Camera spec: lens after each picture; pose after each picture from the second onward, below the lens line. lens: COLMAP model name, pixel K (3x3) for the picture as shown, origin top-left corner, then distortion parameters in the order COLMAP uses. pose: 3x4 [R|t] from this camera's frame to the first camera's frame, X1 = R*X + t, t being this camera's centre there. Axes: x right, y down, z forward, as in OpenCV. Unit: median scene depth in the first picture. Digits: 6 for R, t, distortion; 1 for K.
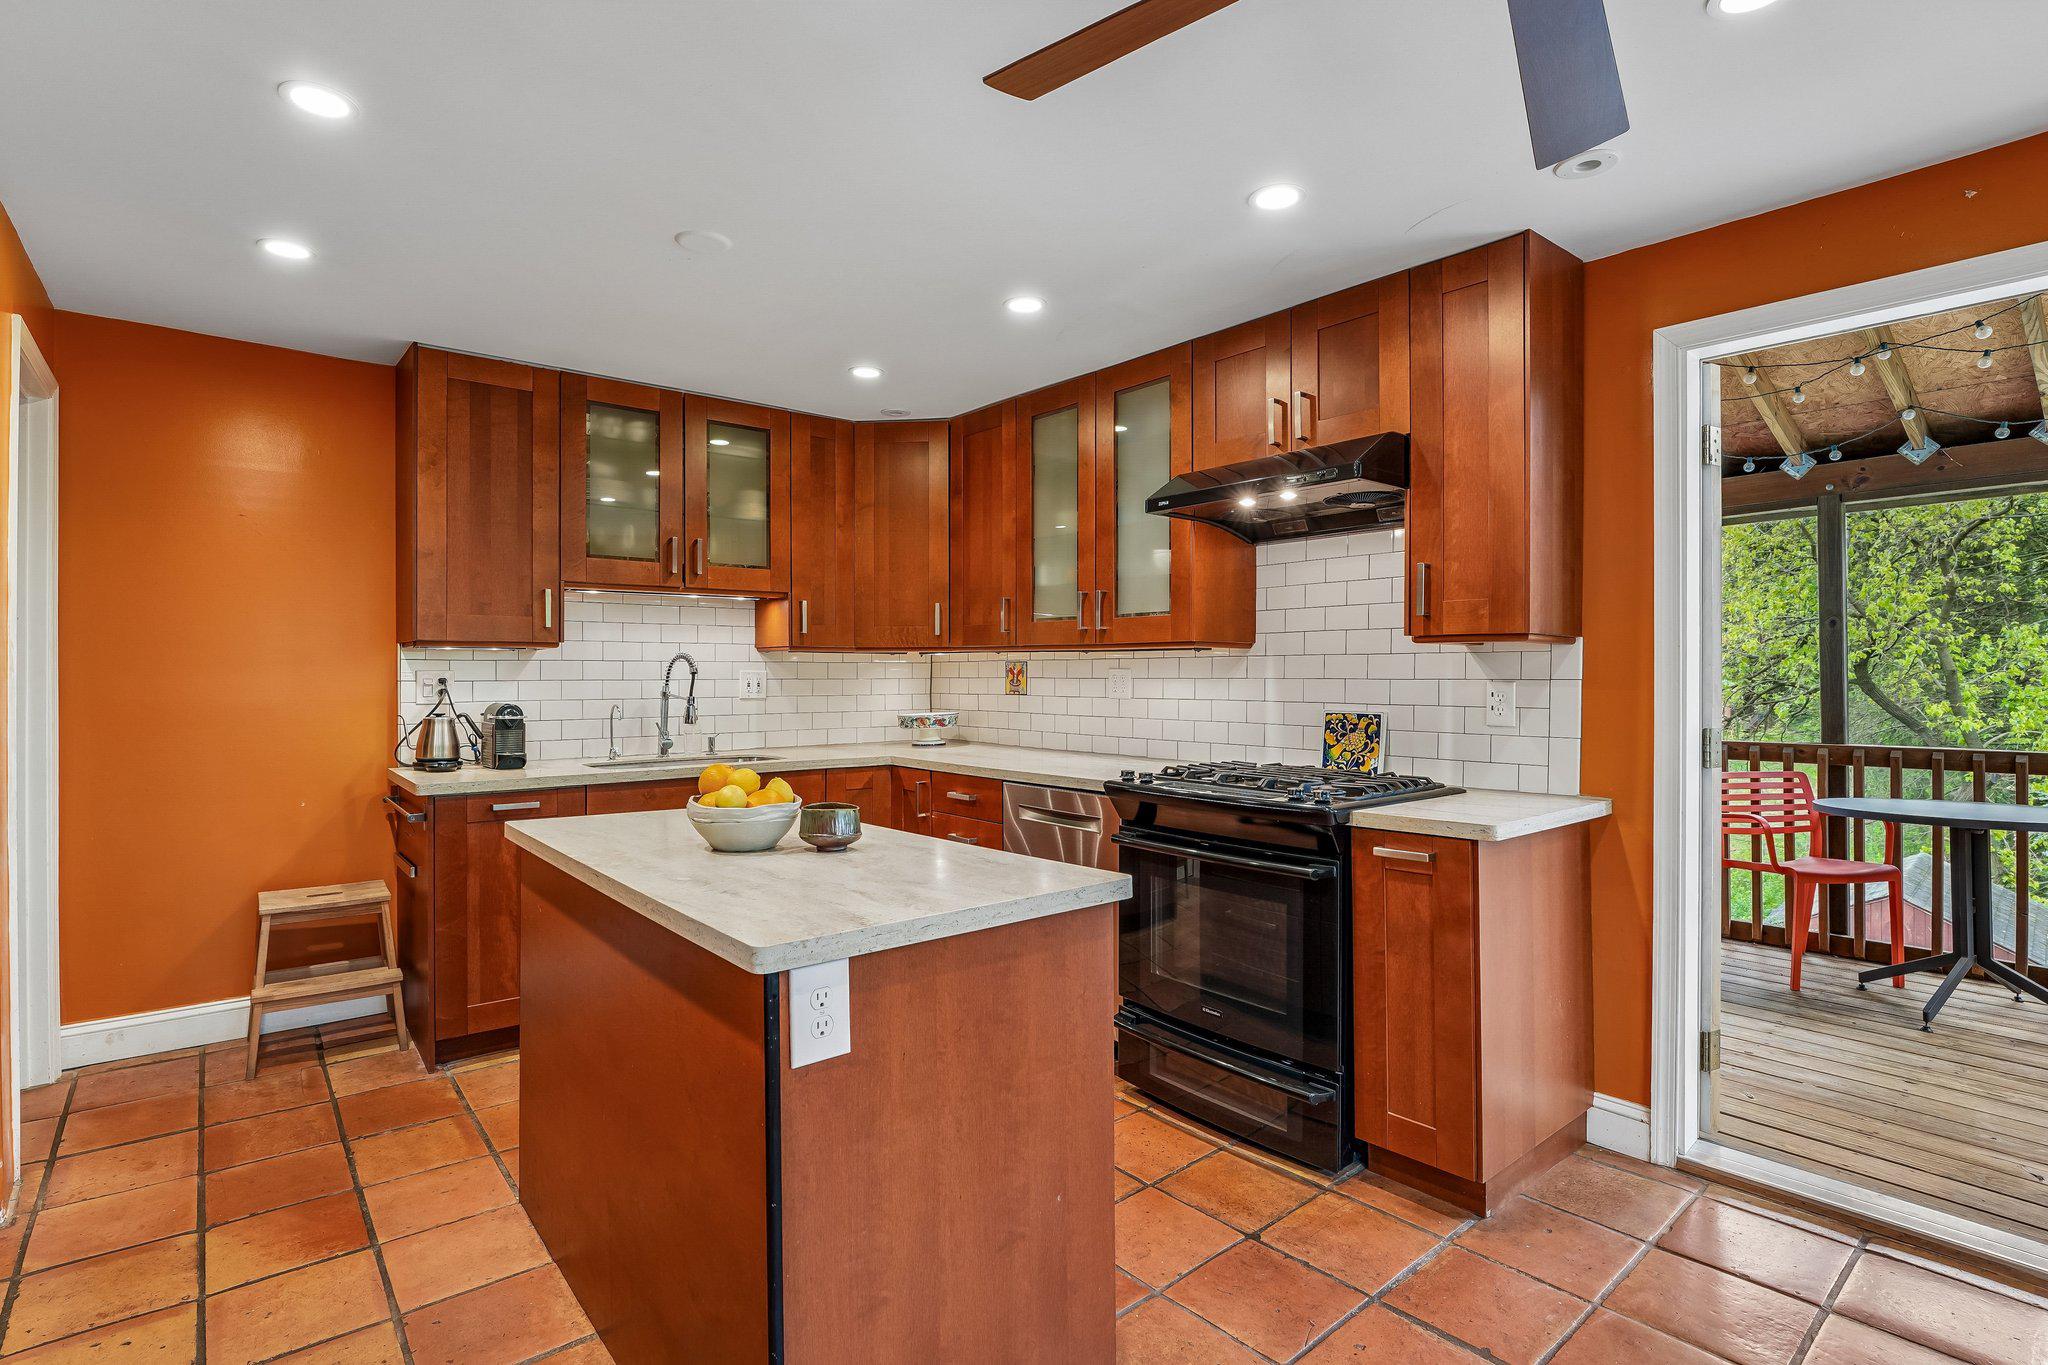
lens RADIAL K [[992.3, 0, 996.4], [0, 992.3, 640.0], [0, 0, 1]] dist [0.002174, -0.004178]
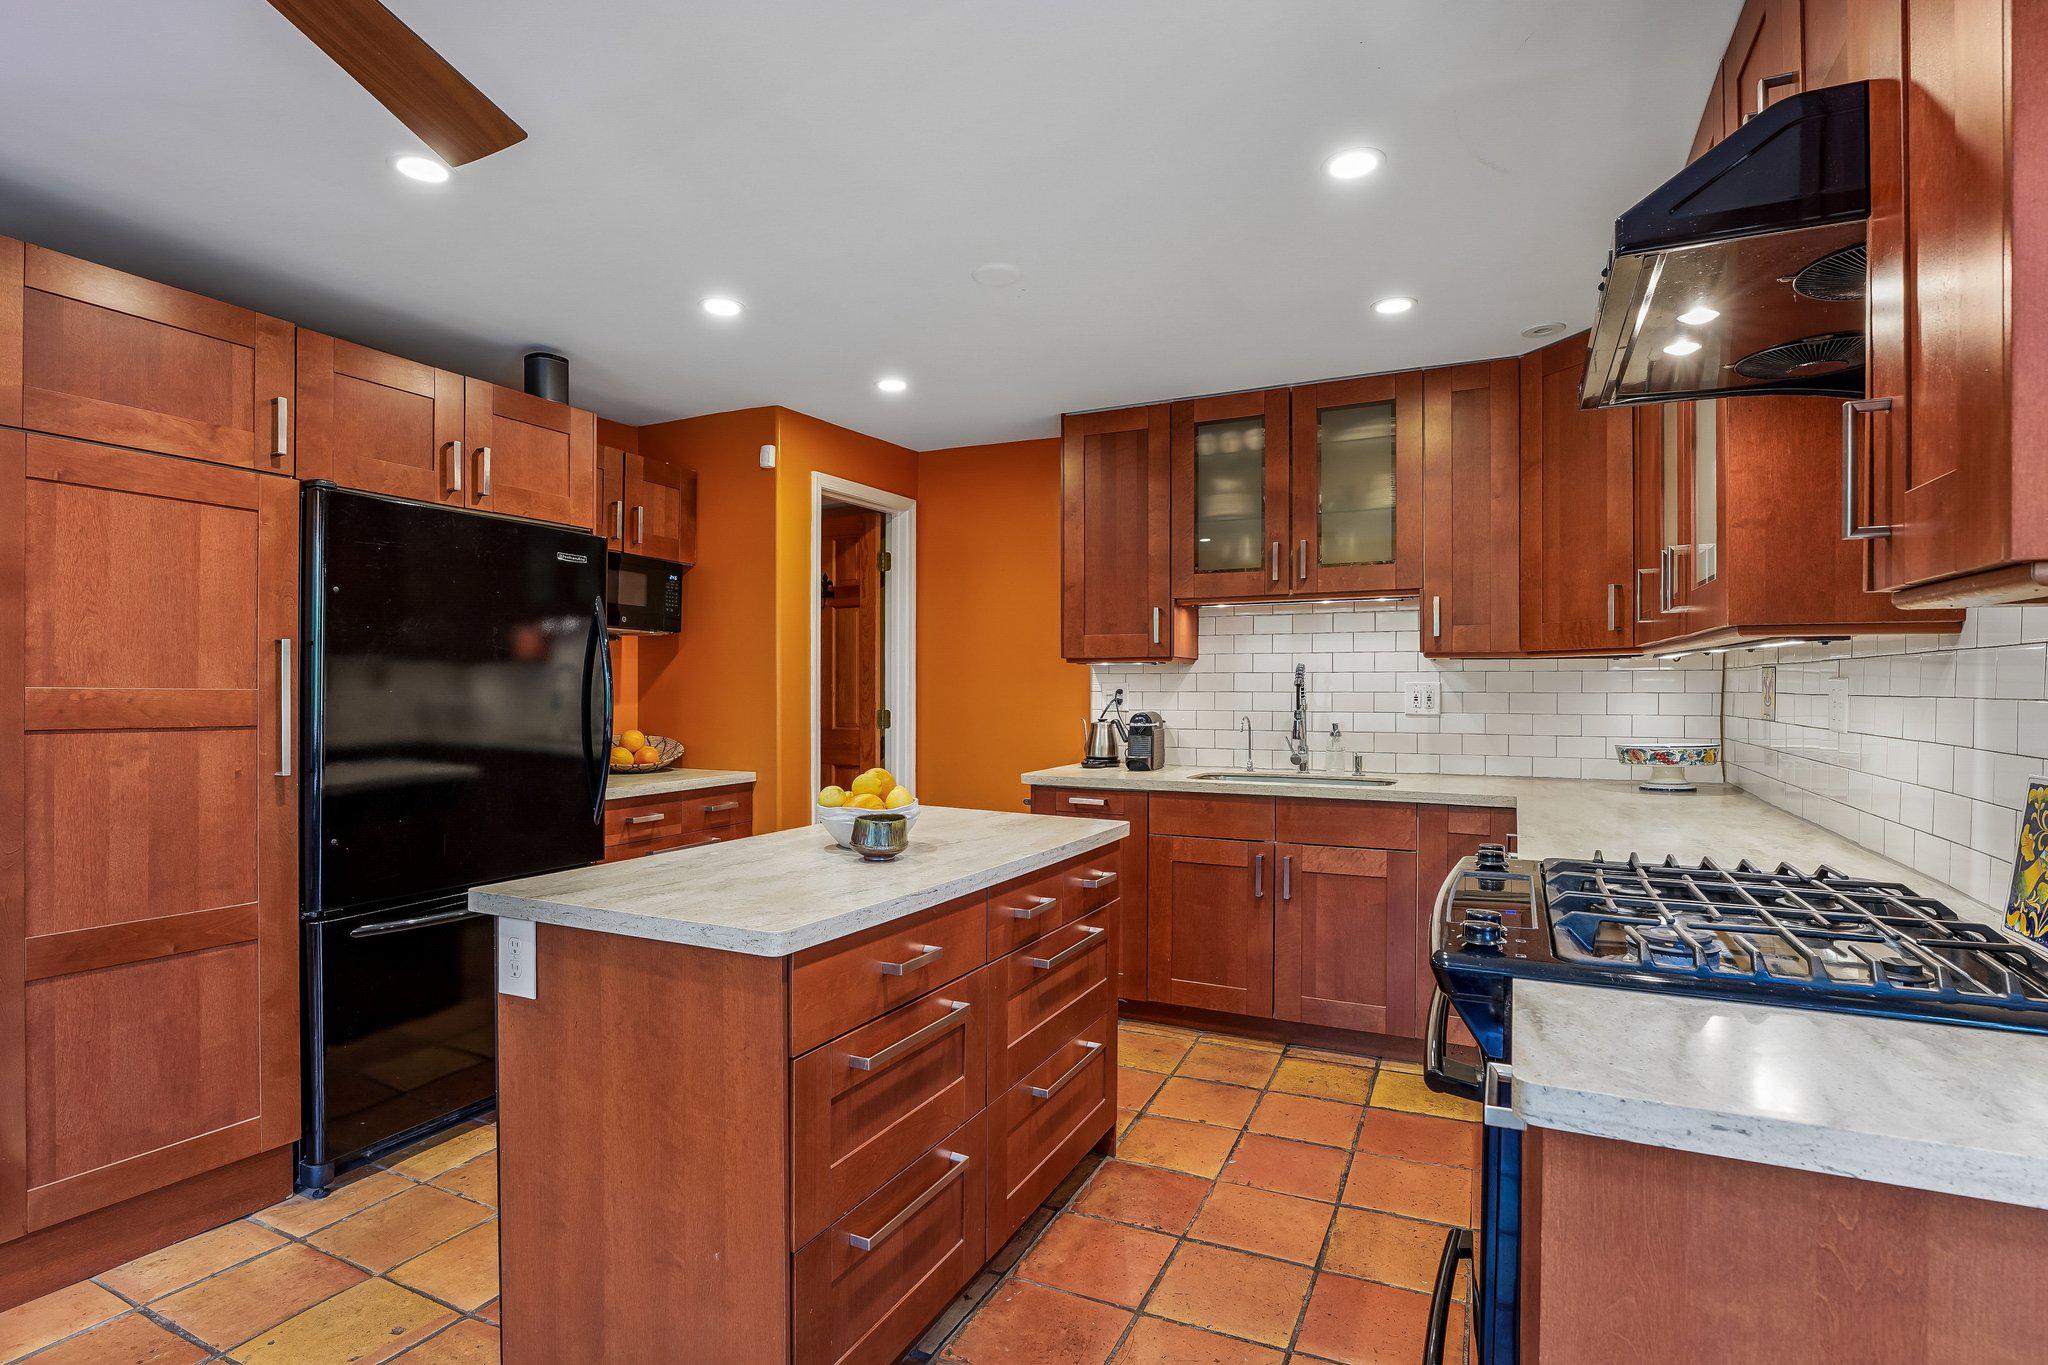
lens RADIAL K [[992.3, 0, 1037.0], [0, 992.3, 680.0], [0, 0, 1]] dist [0.002174, -0.004178]
pose [[0.433252, -0.004404, -0.901262, 0.463200], [0.029662, 0.999516, 0.009375, 0.013280], [0.900784, -0.030795, 0.433173, 0.400771]]
